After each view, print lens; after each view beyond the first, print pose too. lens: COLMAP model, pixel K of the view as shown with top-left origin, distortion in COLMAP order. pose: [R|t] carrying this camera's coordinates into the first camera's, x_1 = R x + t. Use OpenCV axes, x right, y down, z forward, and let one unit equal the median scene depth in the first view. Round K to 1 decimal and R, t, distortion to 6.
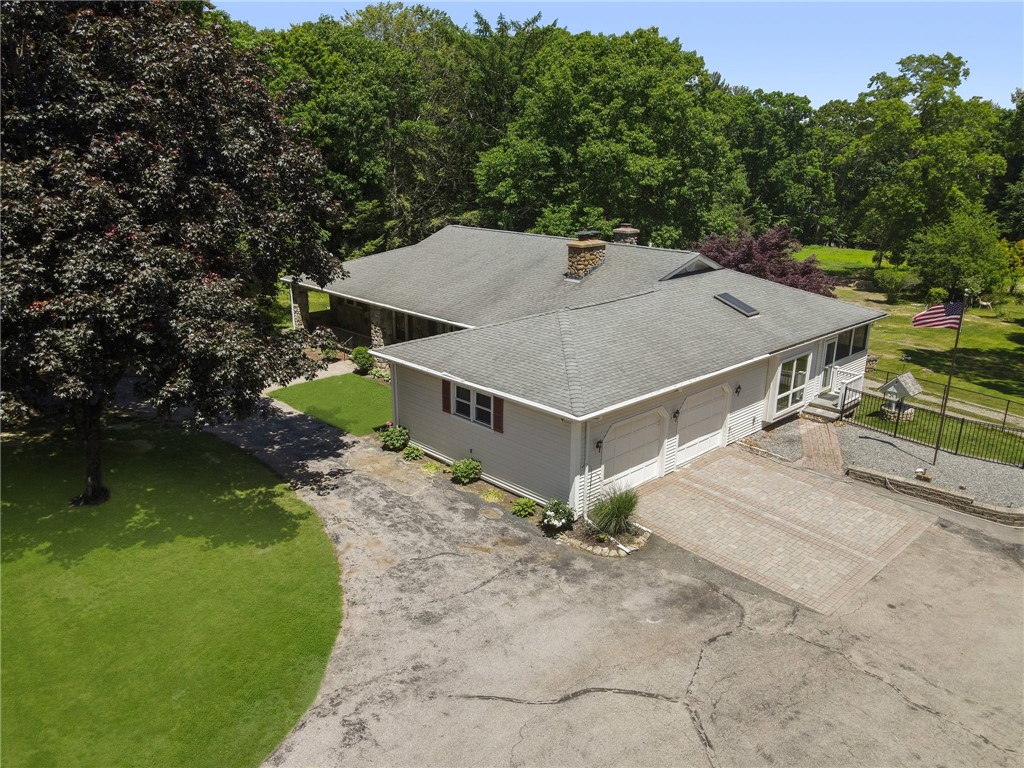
lens RADIAL K [[746.0, 0, 512.0], [0, 746.0, 384.0], [0, 0, 1]] dist [0.014380, -0.010614]
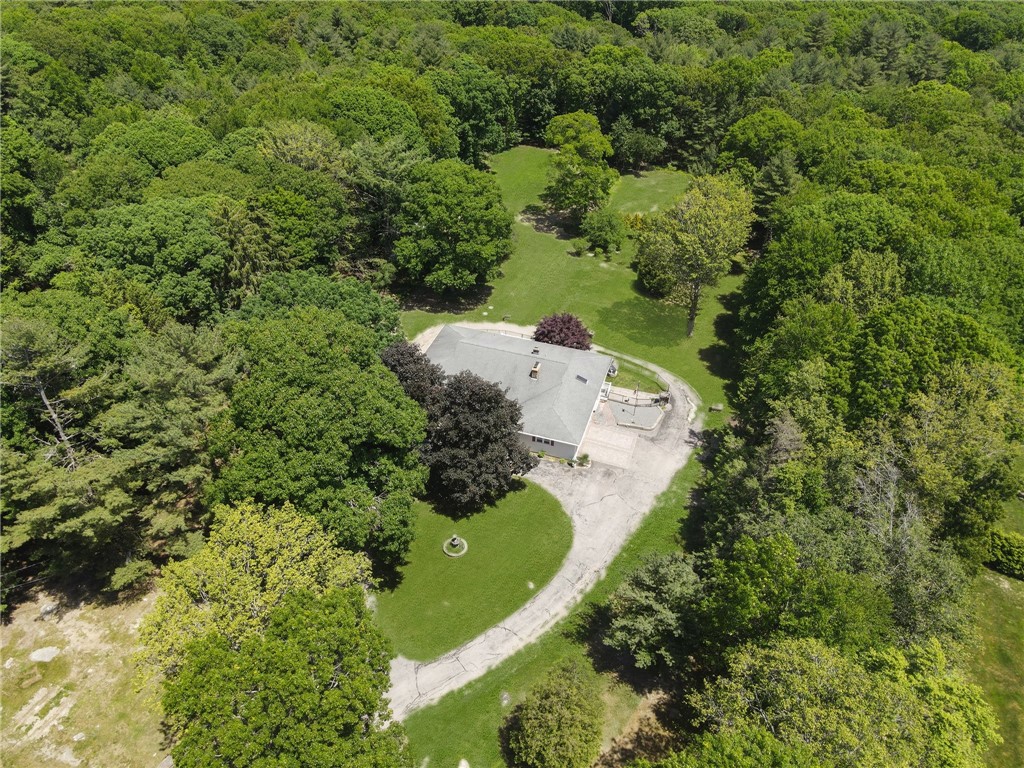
lens RADIAL K [[746.0, 0, 512.0], [0, 746.0, 384.0], [0, 0, 1]] dist [0.014380, -0.010614]
pose [[0.870251, -0.298083, 0.392185, -1.212500], [0.125309, 0.903907, 0.408961, -1.380305], [-0.476403, -0.306754, 0.823979, -1.552327]]
